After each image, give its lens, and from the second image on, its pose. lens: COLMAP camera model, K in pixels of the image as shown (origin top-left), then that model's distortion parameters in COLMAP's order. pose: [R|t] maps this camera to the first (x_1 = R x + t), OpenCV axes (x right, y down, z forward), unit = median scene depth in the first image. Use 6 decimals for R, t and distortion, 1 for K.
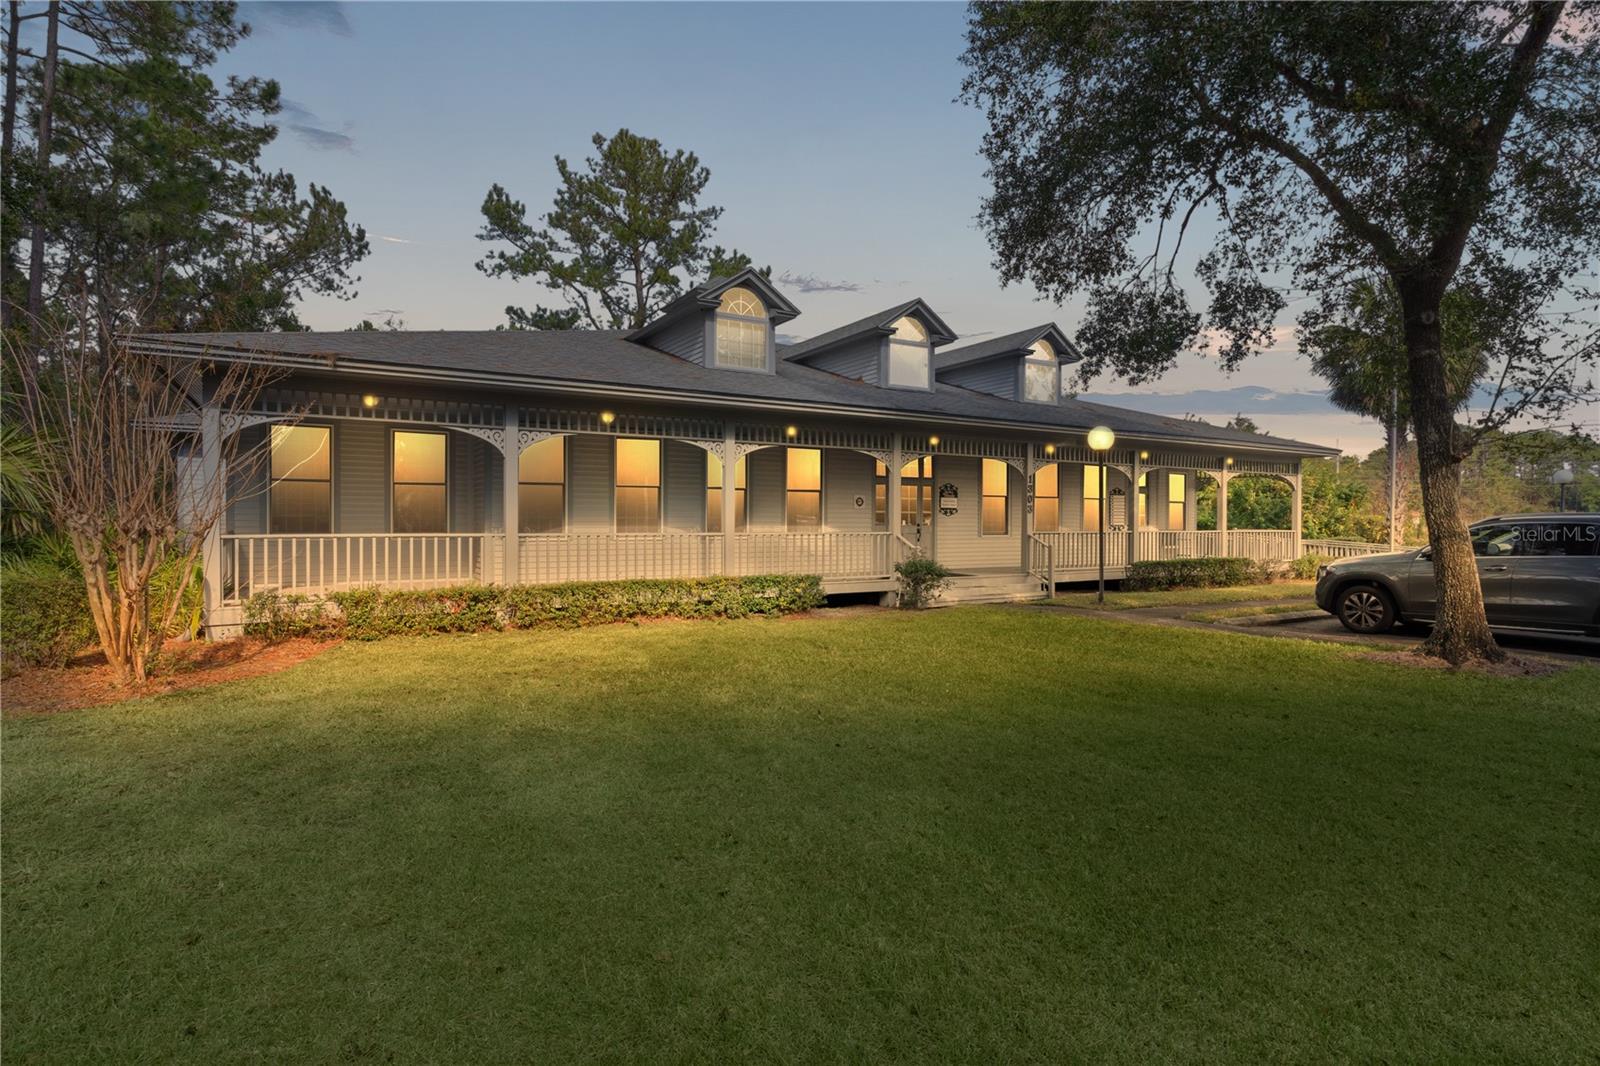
lens RADIAL K [[806.9, 0, 810.3], [0, 806.9, 536.0], [0, 0, 1]] dist [-0.000598, -0.000344]
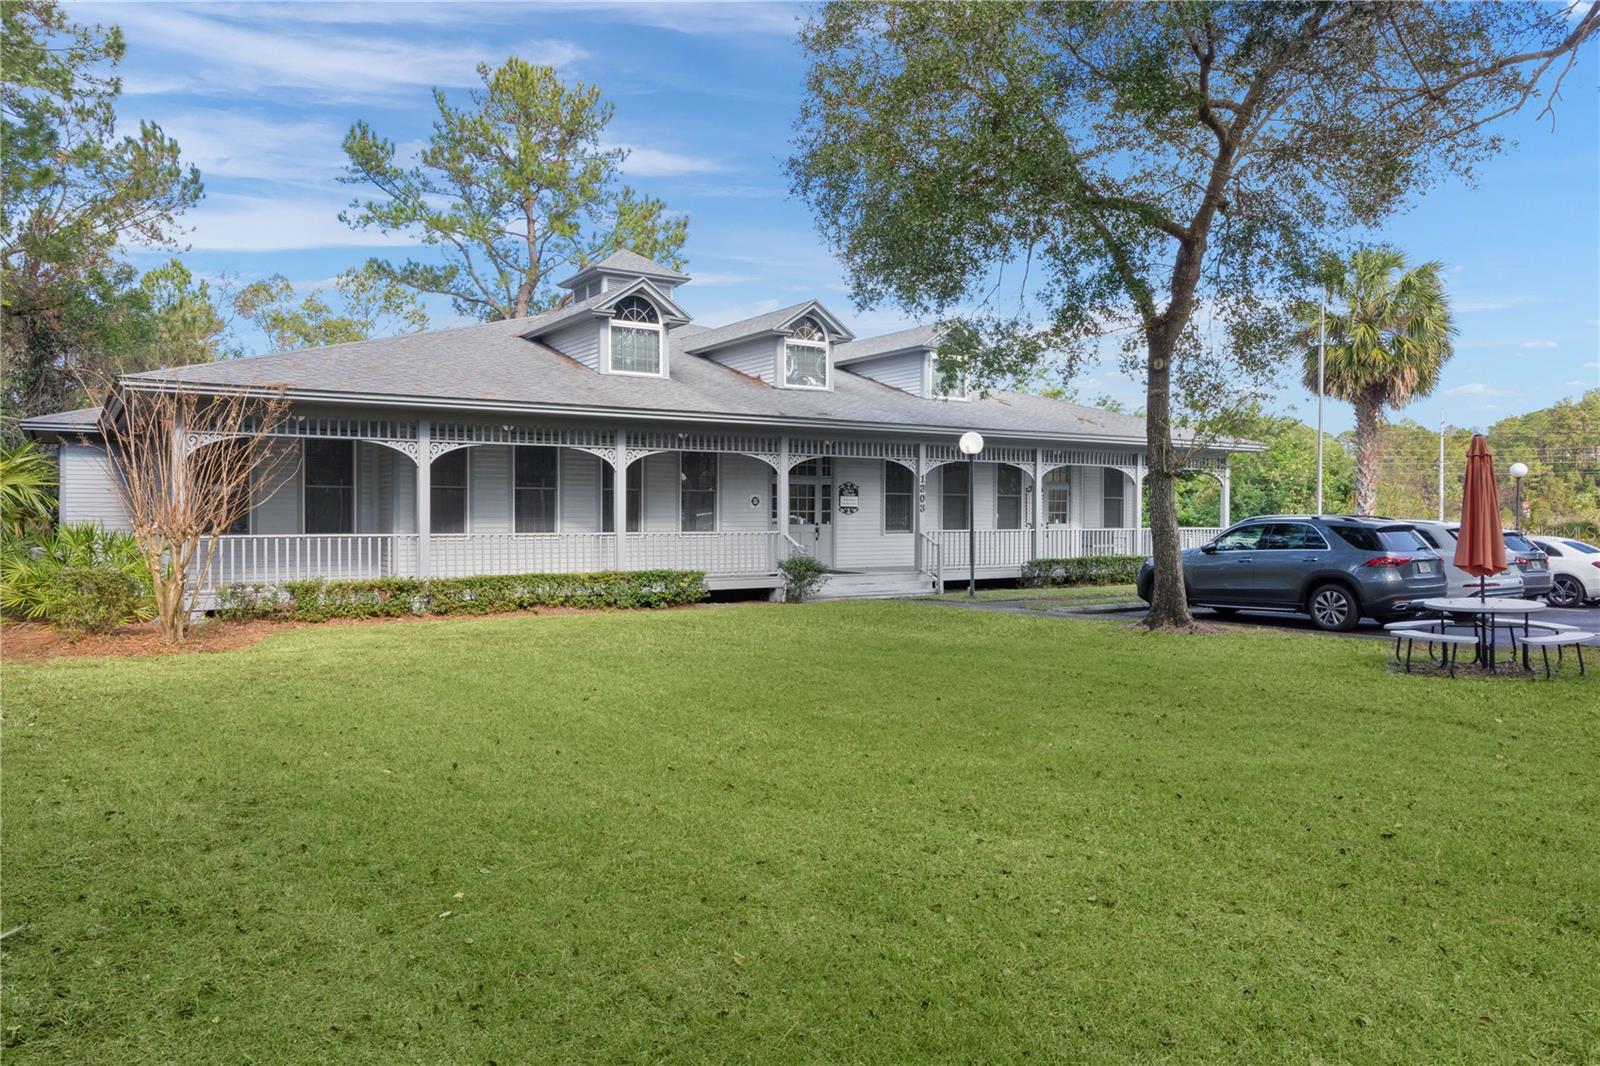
lens RADIAL K [[1083.4, 0, 794.7], [0, 1083.4, 538.4], [0, 0, 1]] dist [-0.010034, 0.007732]
pose [[0.999516, -0.003389, 0.030932, 0.068316], [0.003304, 0.999991, 0.002809, 0.000529], [-0.030941, -0.002706, 0.999518, -0.358637]]
